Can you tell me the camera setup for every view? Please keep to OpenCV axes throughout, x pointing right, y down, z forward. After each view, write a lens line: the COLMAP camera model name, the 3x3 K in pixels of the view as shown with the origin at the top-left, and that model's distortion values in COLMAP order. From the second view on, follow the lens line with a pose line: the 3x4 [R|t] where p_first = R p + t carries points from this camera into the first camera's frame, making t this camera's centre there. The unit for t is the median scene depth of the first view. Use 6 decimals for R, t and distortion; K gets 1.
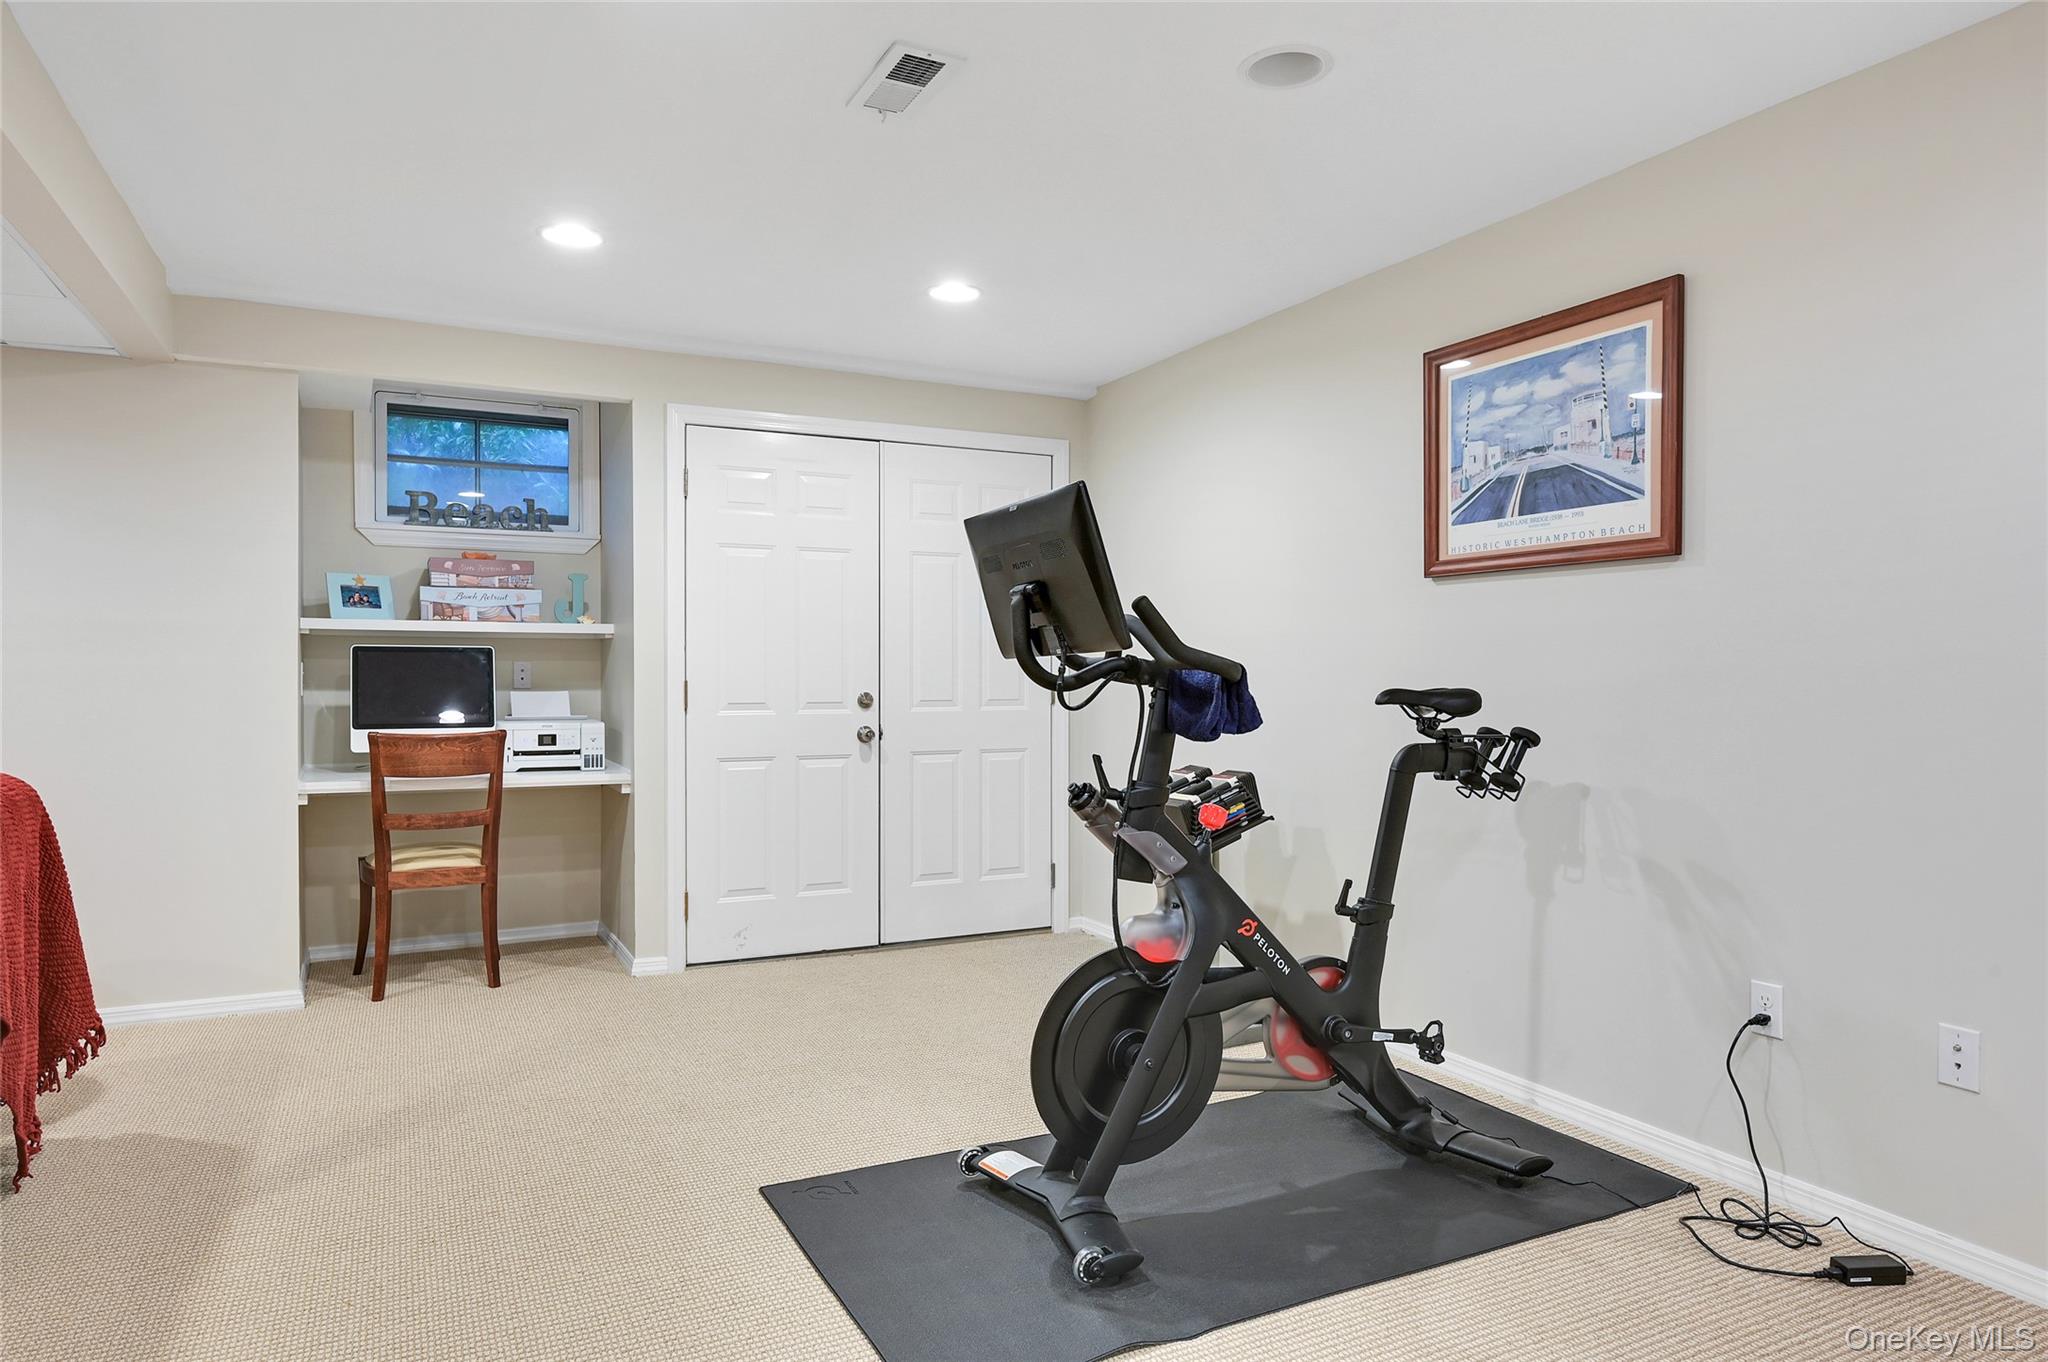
lens RADIAL K [[1237.0, 0, 1013.3], [0, 1237.0, 679.0], [0, 0, 1]] dist [-0.000228, -0.000892]
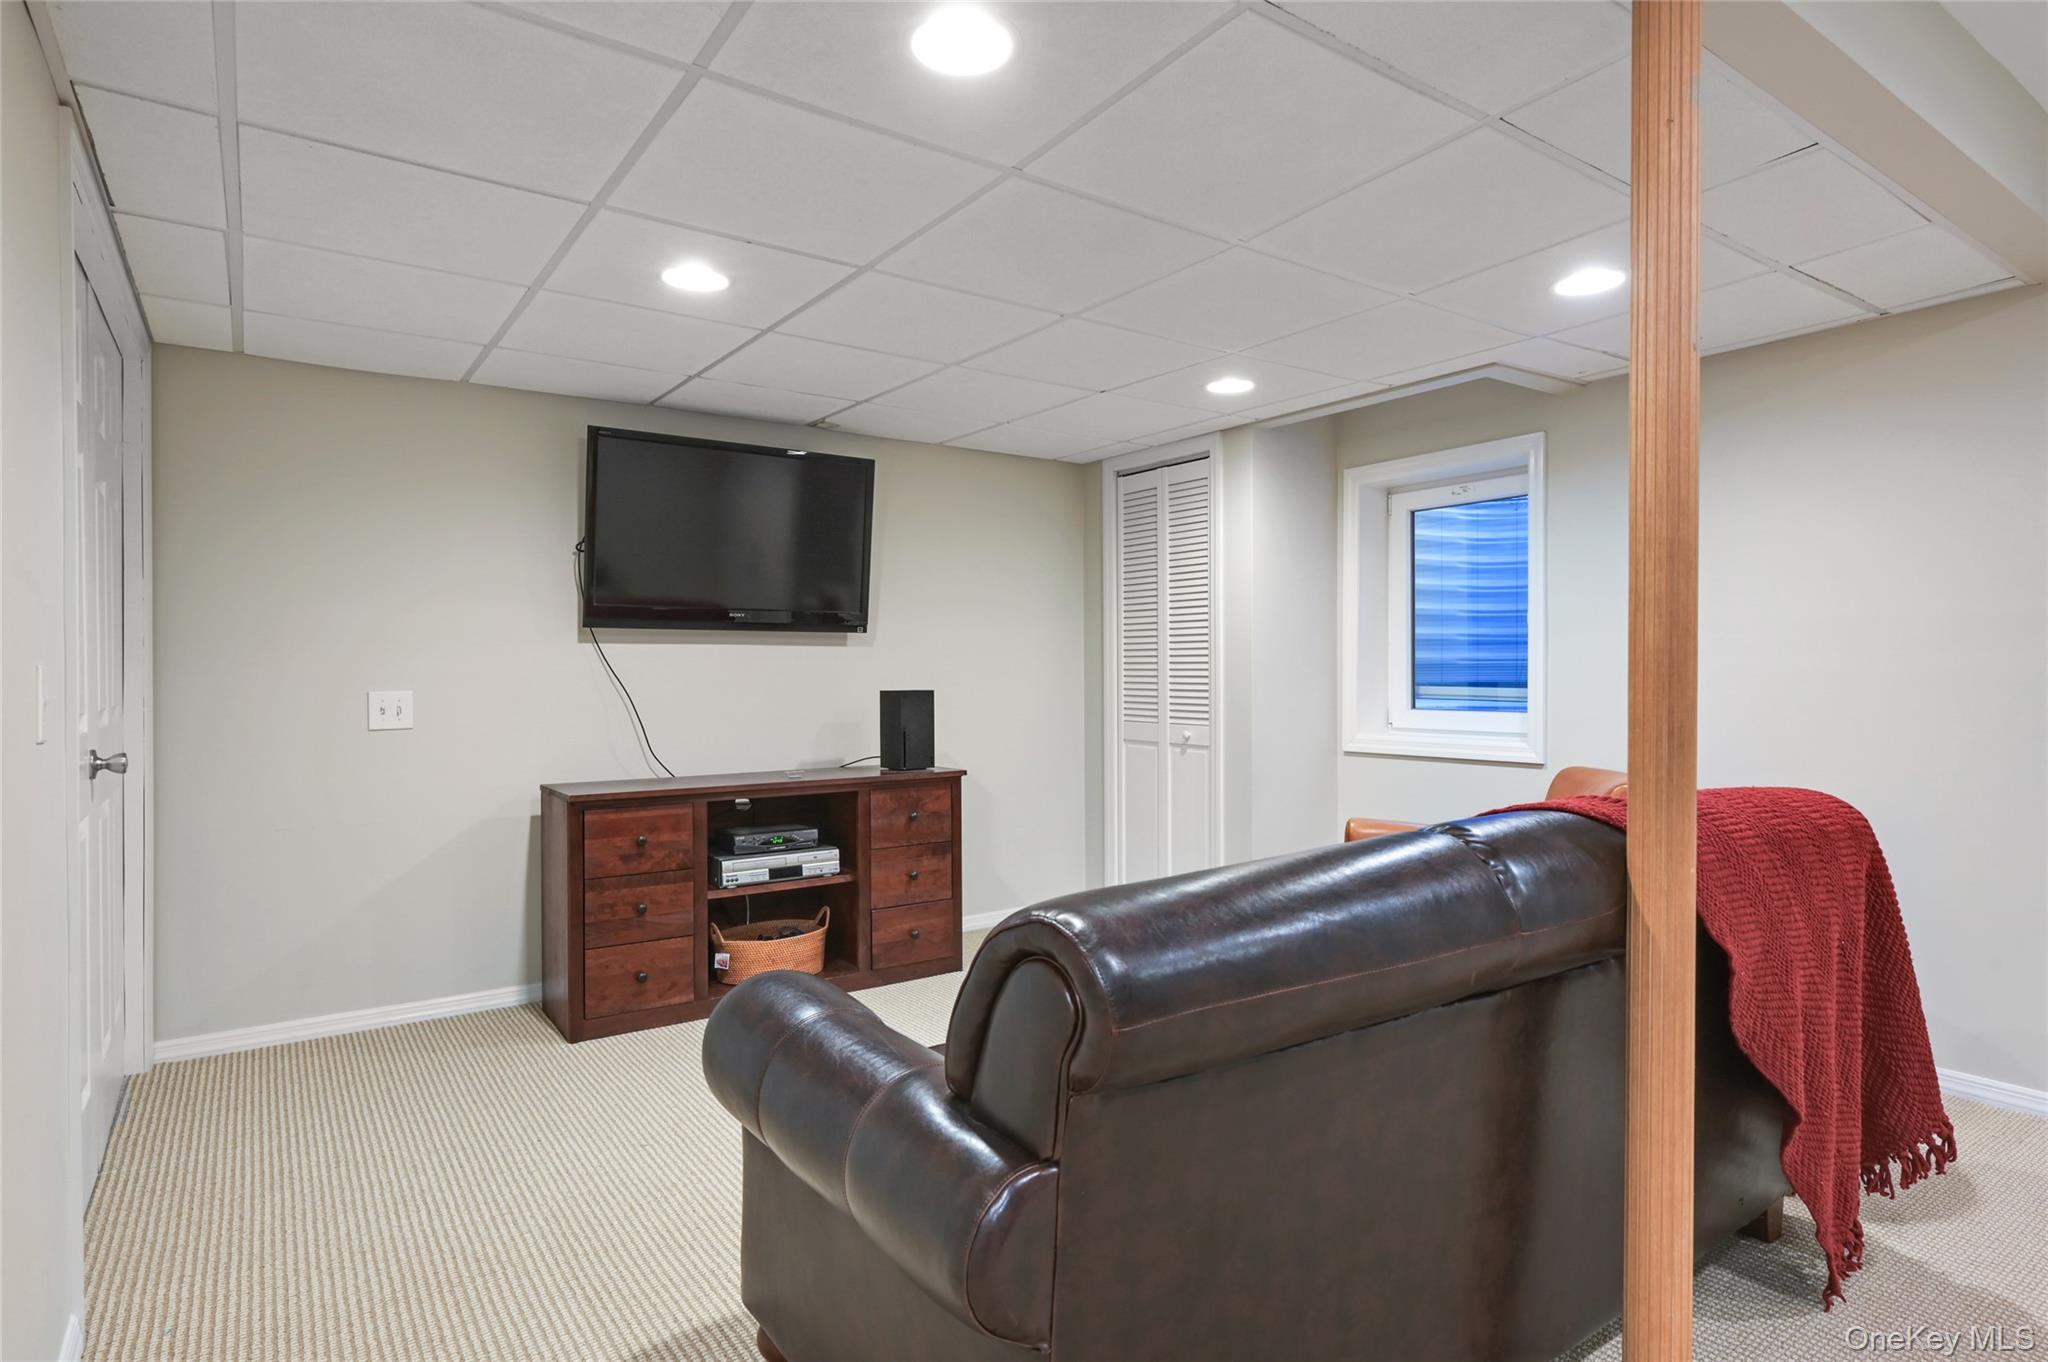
lens RADIAL K [[1097.9, 0, 1018.1], [0, 1097.9, 680.2], [0, 0, 1]] dist [0.005772, 0.001860]
pose [[0.159418, 0.003473, -0.987205, -0.146818], [-0.001633, 0.999993, 0.003255, -0.003984], [0.987210, 0.001093, 0.159423, 0.306242]]
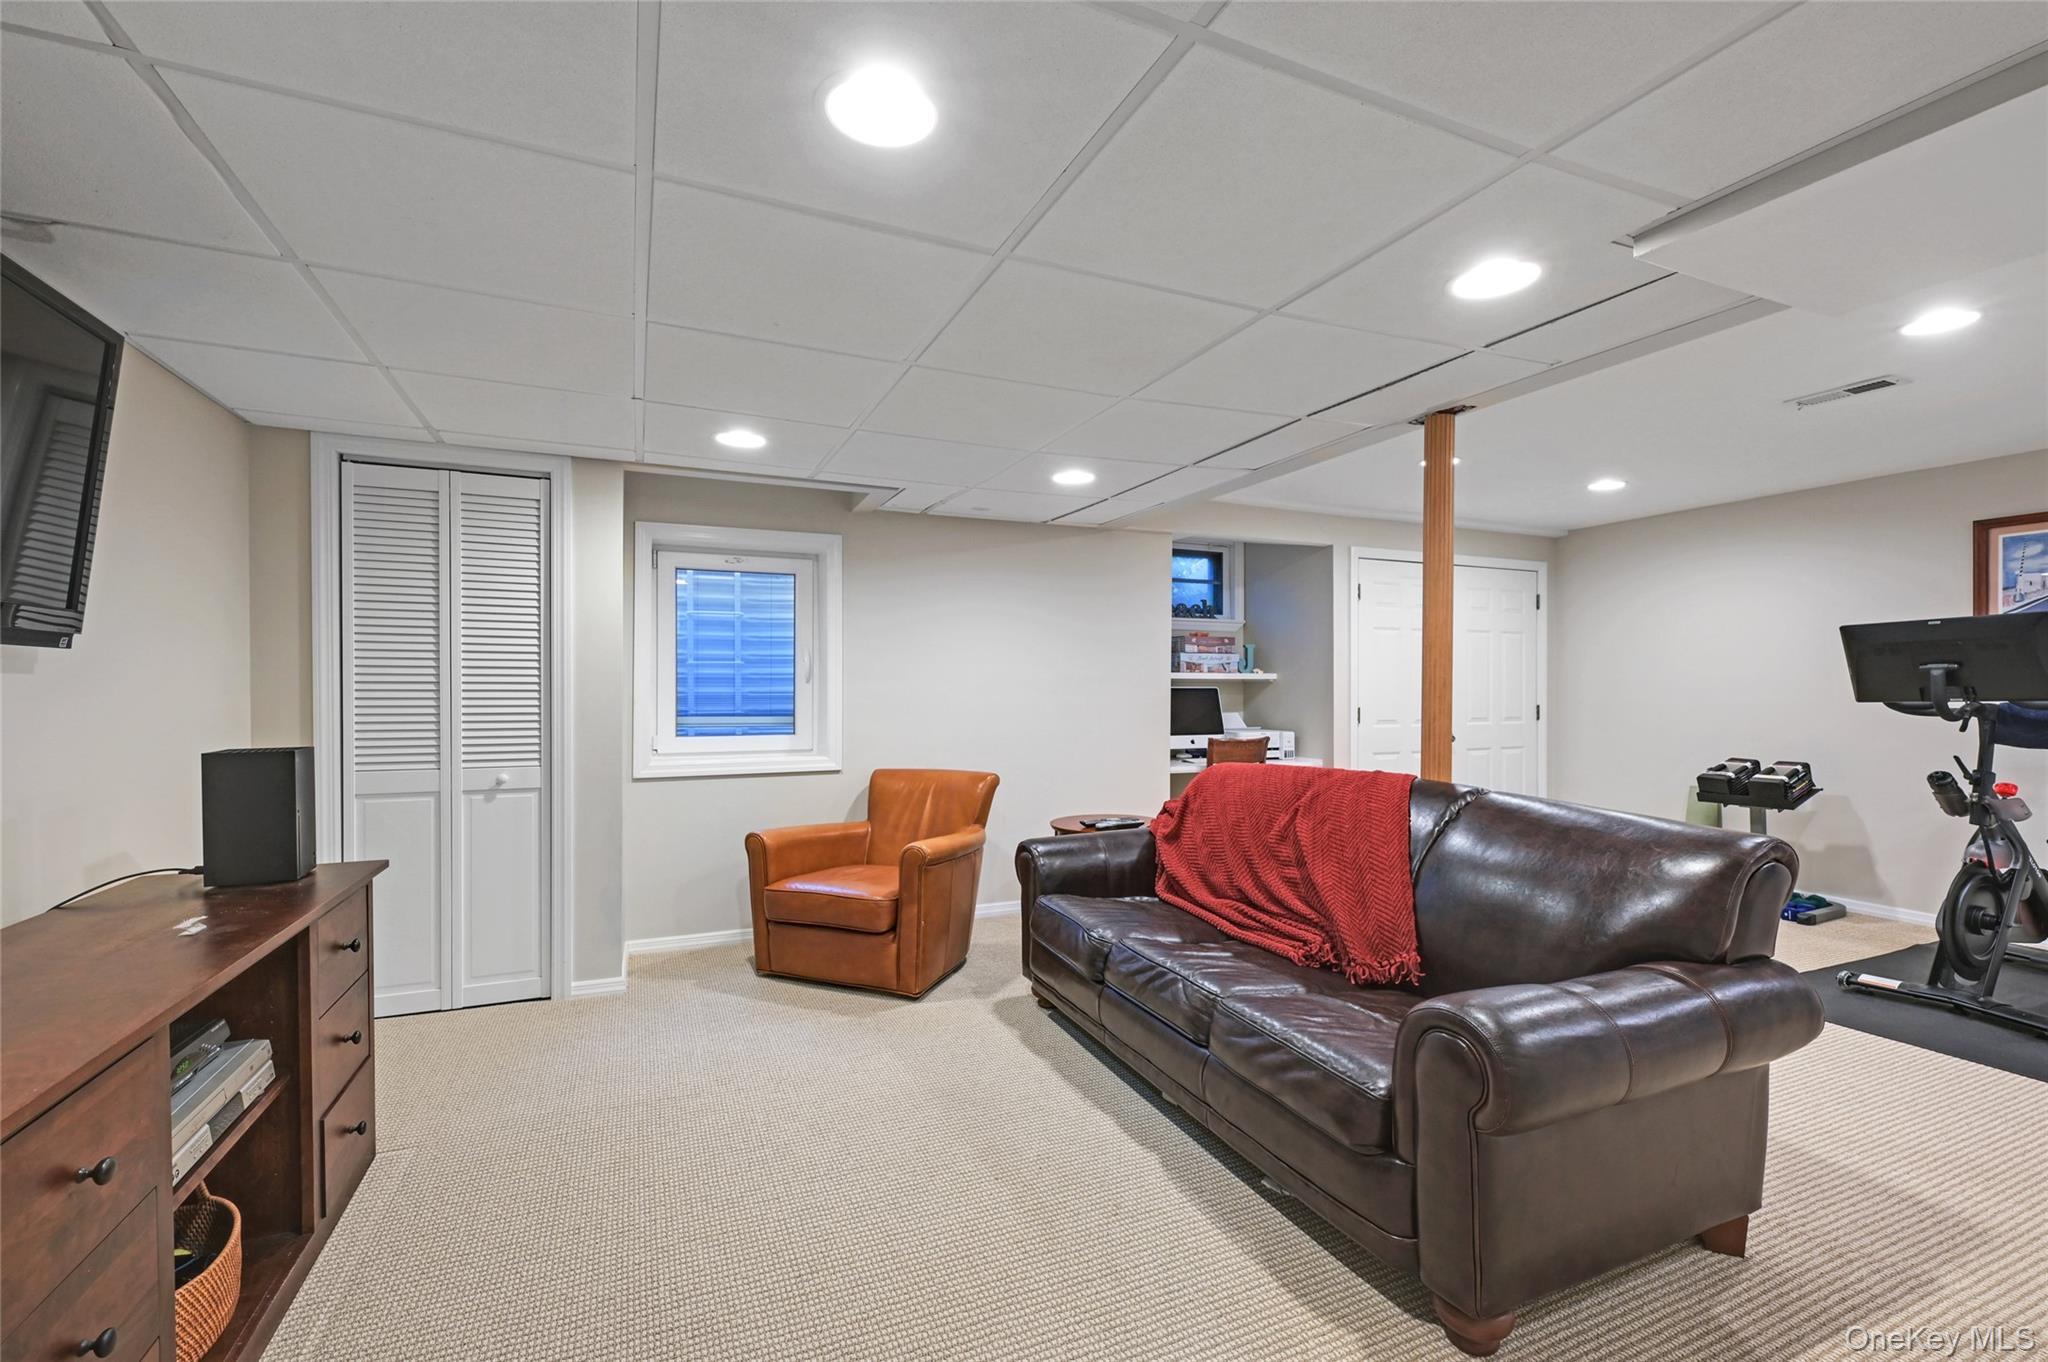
lens RADIAL K [[814.6, 0, 1024.1], [0, 814.6, 692.9], [0, 0, 1]] dist [-0.002684, 0.000369]
pose [[0.997913, -0.004021, -0.064445, -0.949297], [0.003942, 0.999991, -0.001347, -0.028065], [0.064449, 0.001090, 0.997920, -0.224796]]
